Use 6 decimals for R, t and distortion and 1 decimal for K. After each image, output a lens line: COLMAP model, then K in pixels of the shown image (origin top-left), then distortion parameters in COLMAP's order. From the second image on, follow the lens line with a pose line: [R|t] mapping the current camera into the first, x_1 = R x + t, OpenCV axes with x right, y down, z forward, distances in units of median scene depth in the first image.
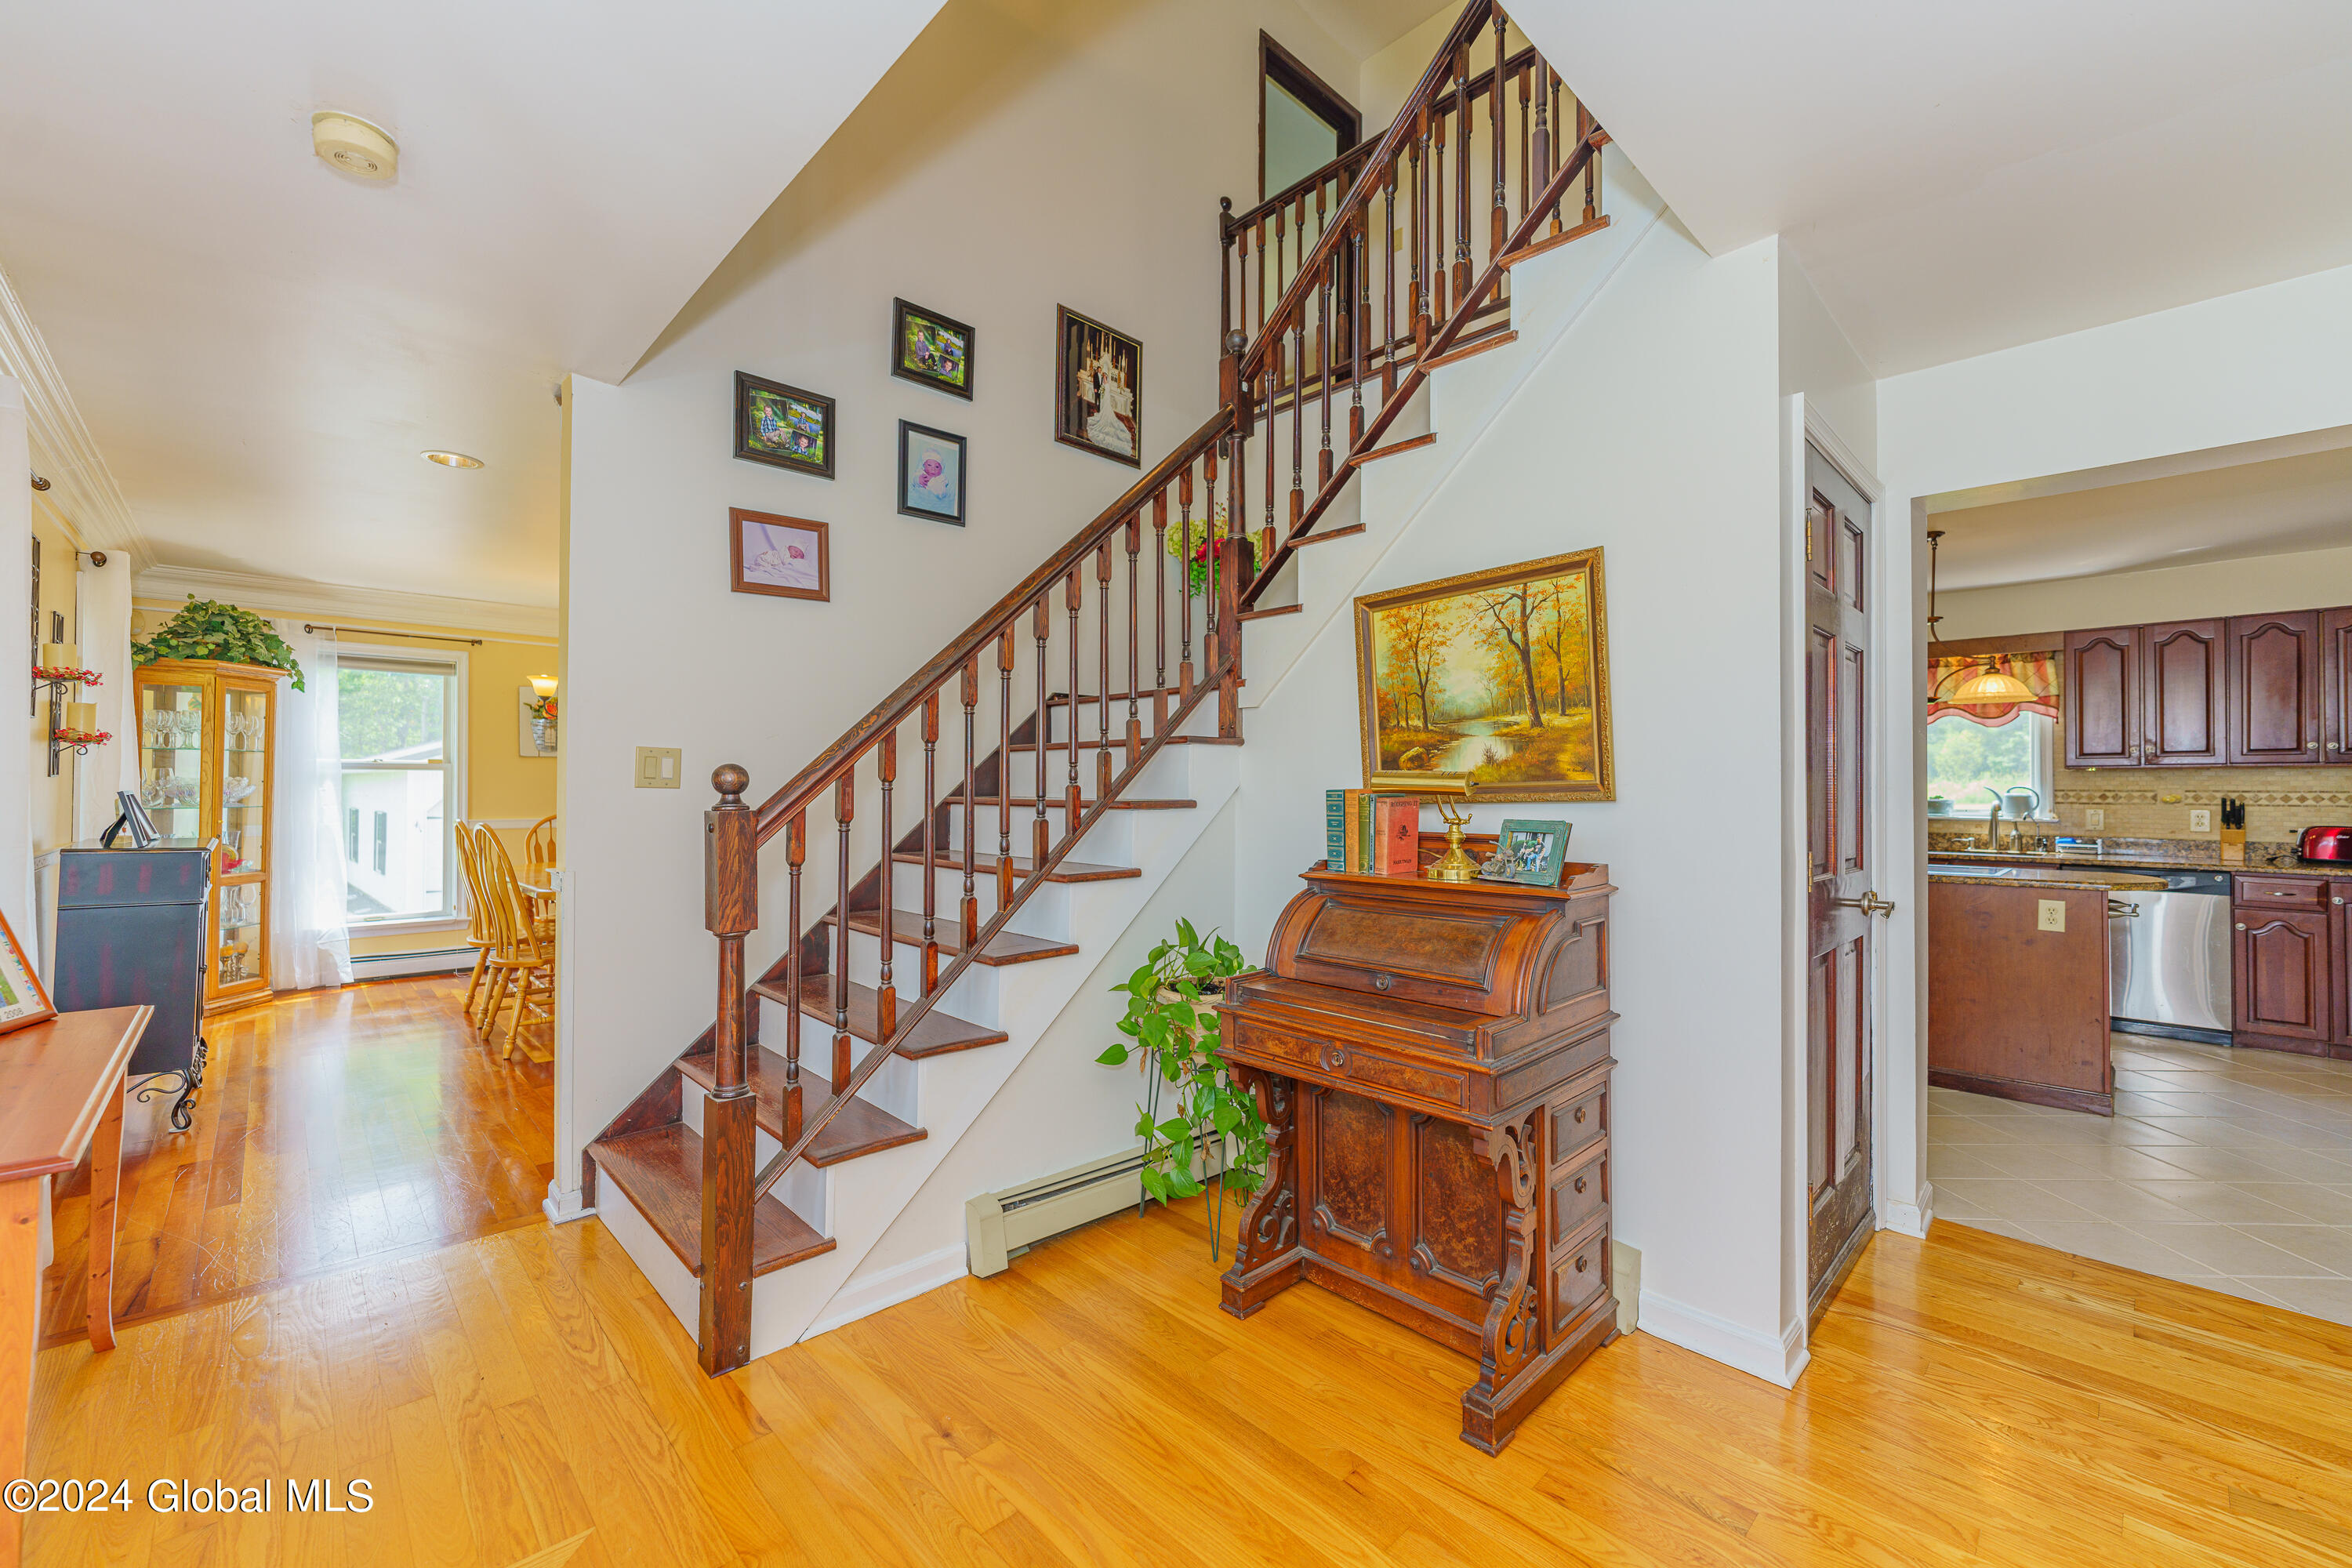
lens RADIAL K [[954.3, 0, 1176.0], [0, 954.3, 784.0], [0, 0, 1]] dist [-0.001384, -0.000006]
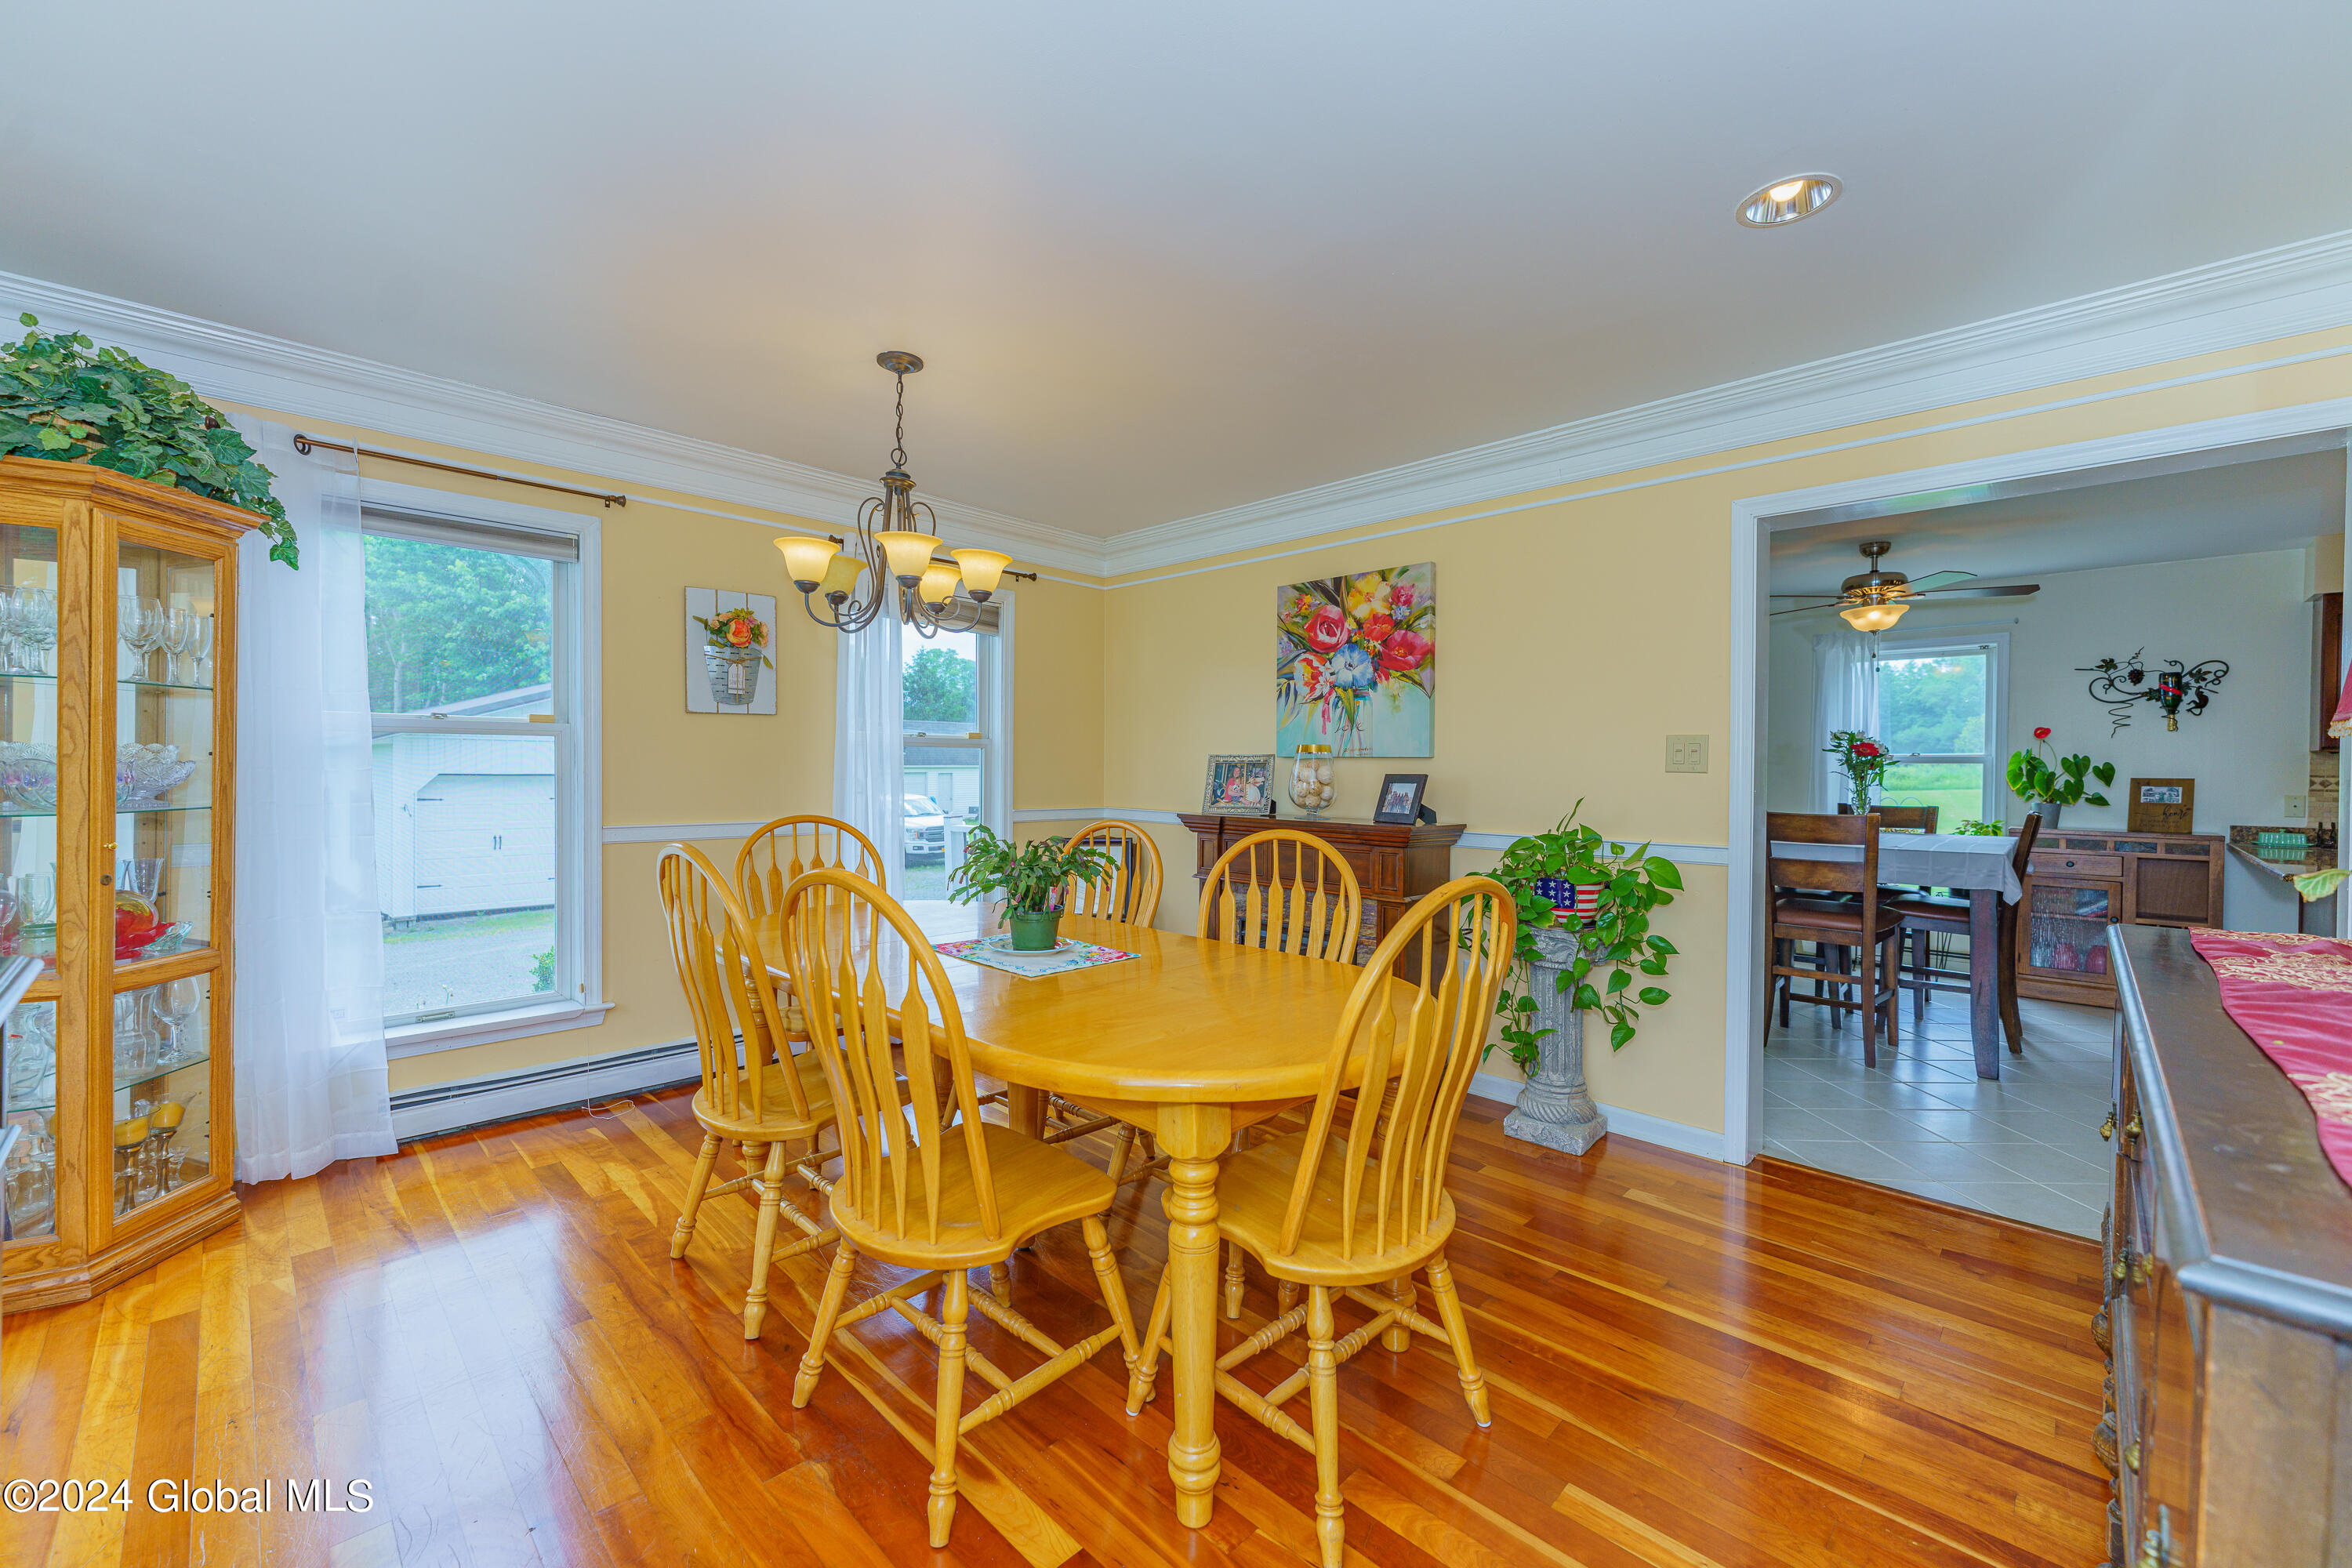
lens RADIAL K [[948.8, 0, 1176.0], [0, 948.8, 784.0], [0, 0, 1]] dist [0.002294, 0.000078]
pose [[0.999576, 0.003518, 0.028902, -0.529937], [-0.004216, 0.999700, 0.024133, -0.002094], [-0.028808, -0.024244, 0.999291, 0.552074]]
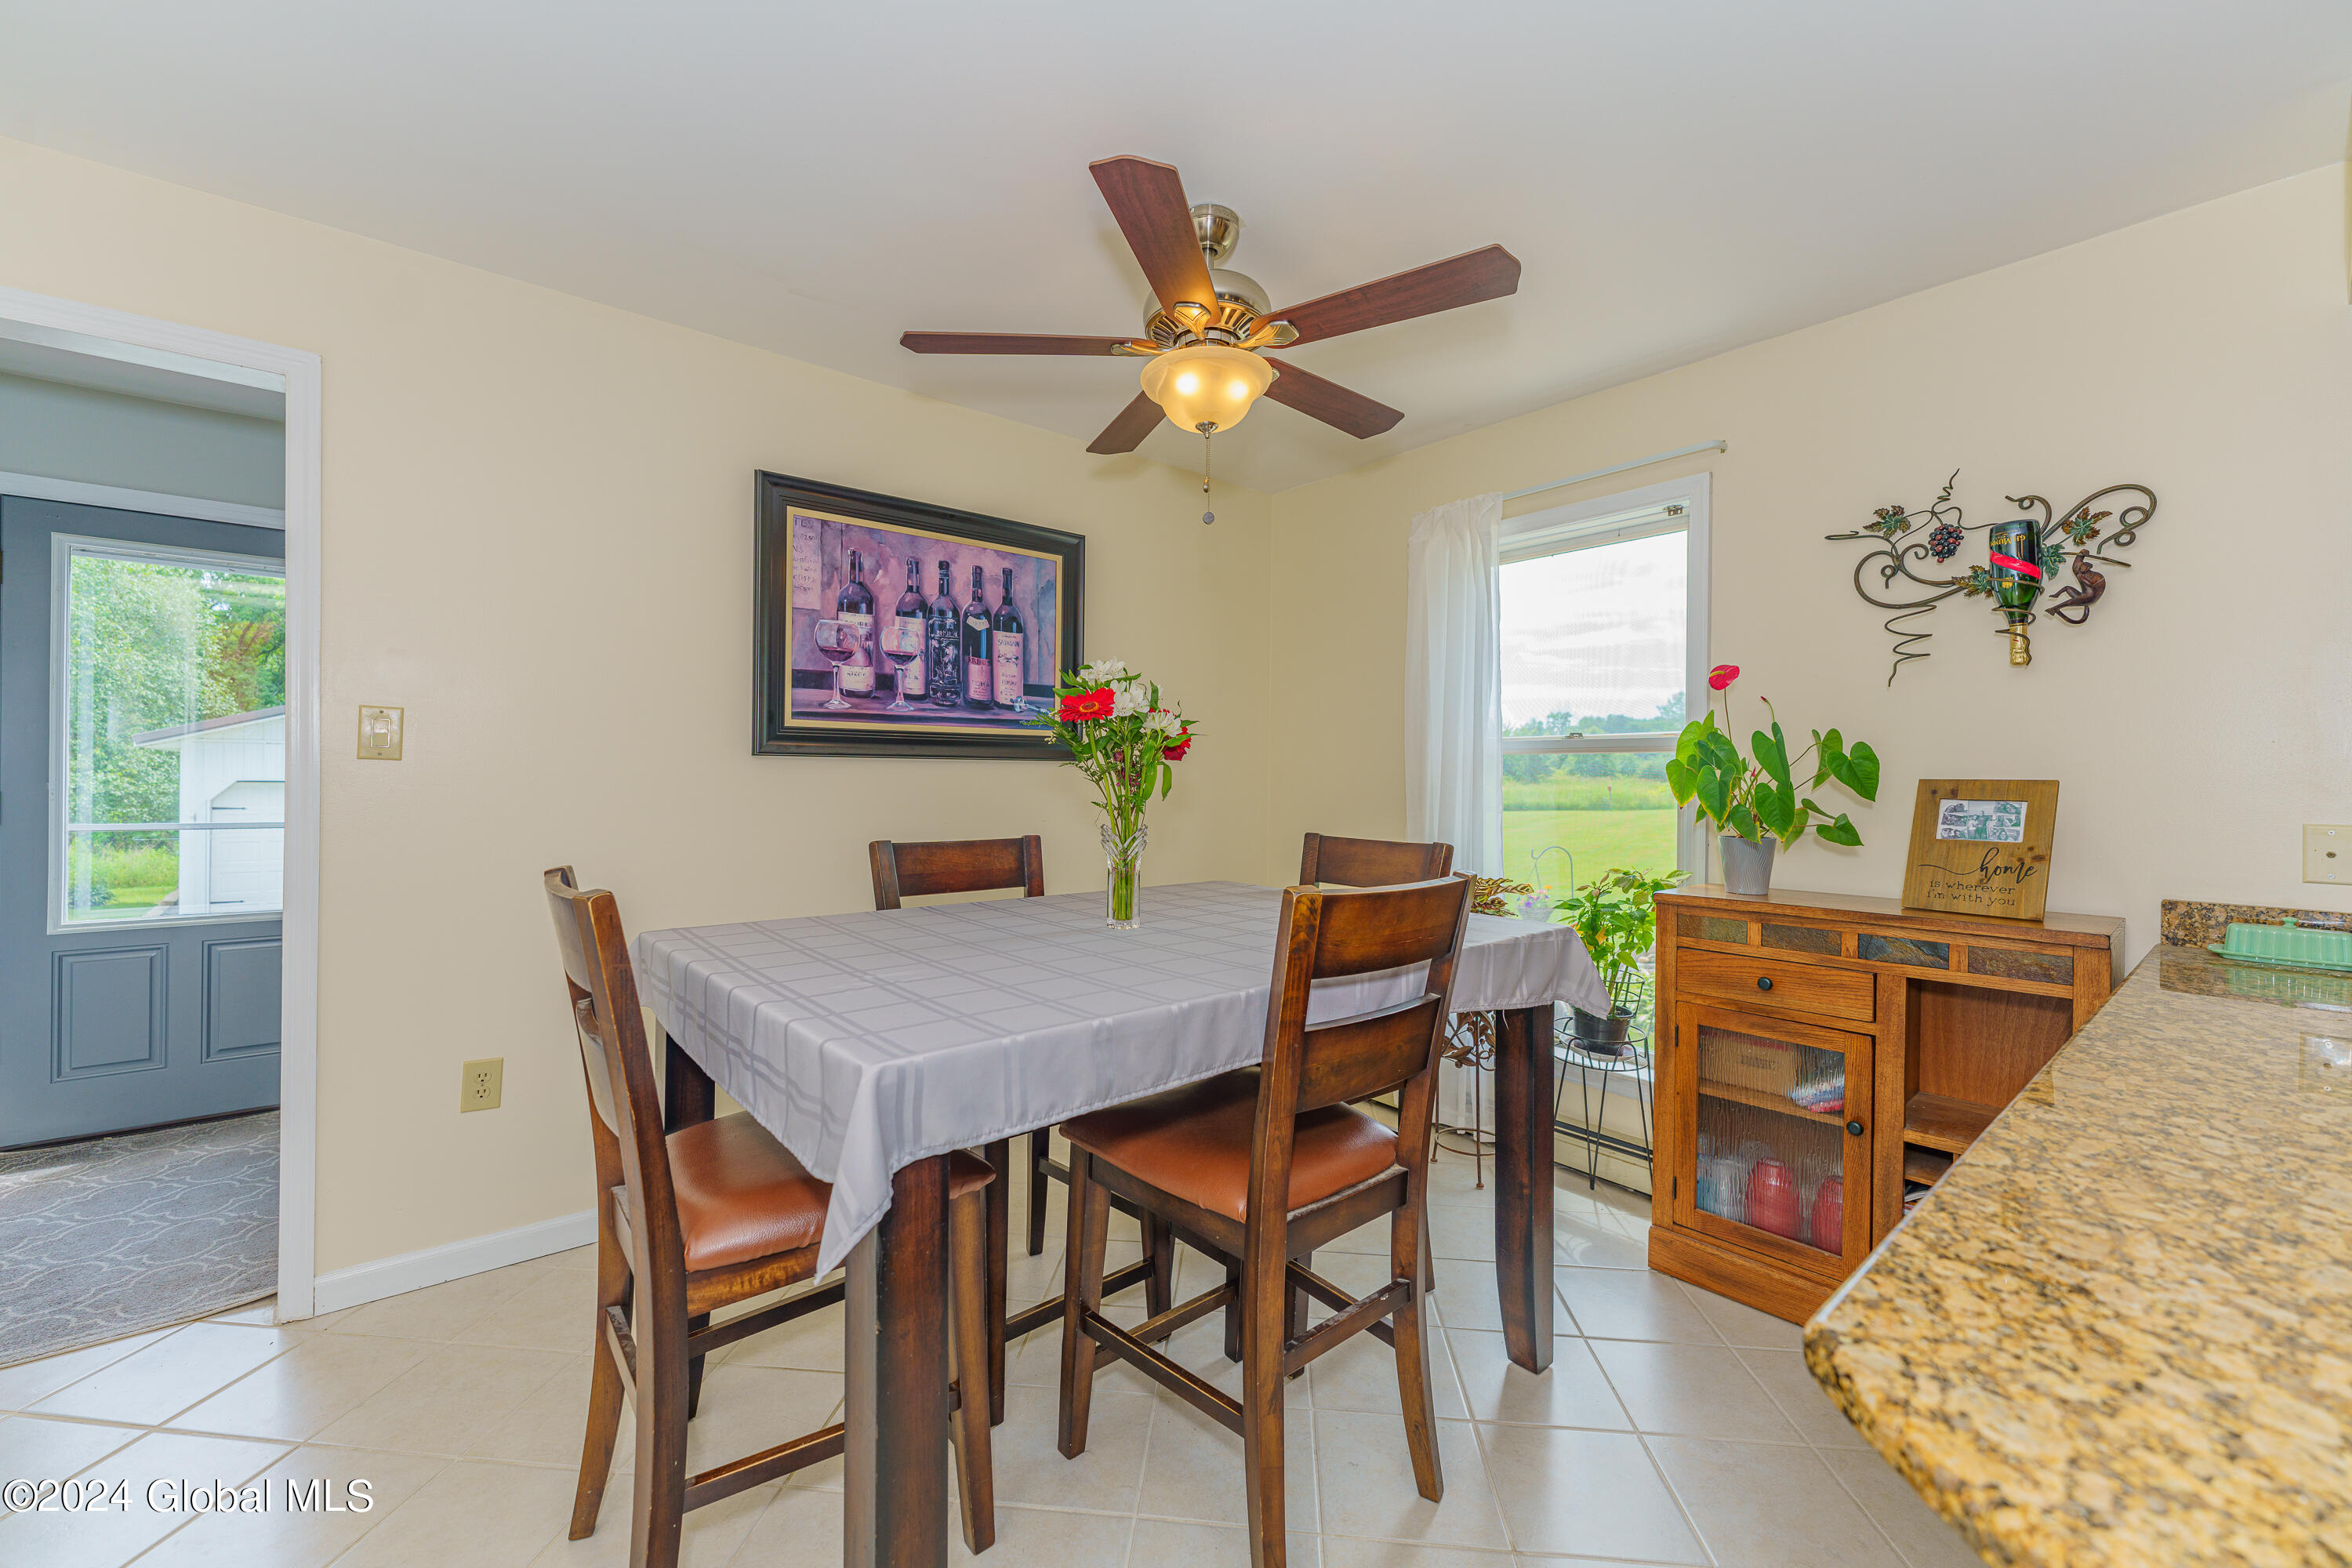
lens RADIAL K [[948.8, 0, 1176.0], [0, 948.8, 784.0], [0, 0, 1]] dist [0.002294, 0.000078]
pose [[0.997768, 0.007346, -0.066377, 0.228307], [-0.006428, 0.999881, 0.014029, 0.009999], [0.066472, -0.013571, 0.997696, 1.101639]]
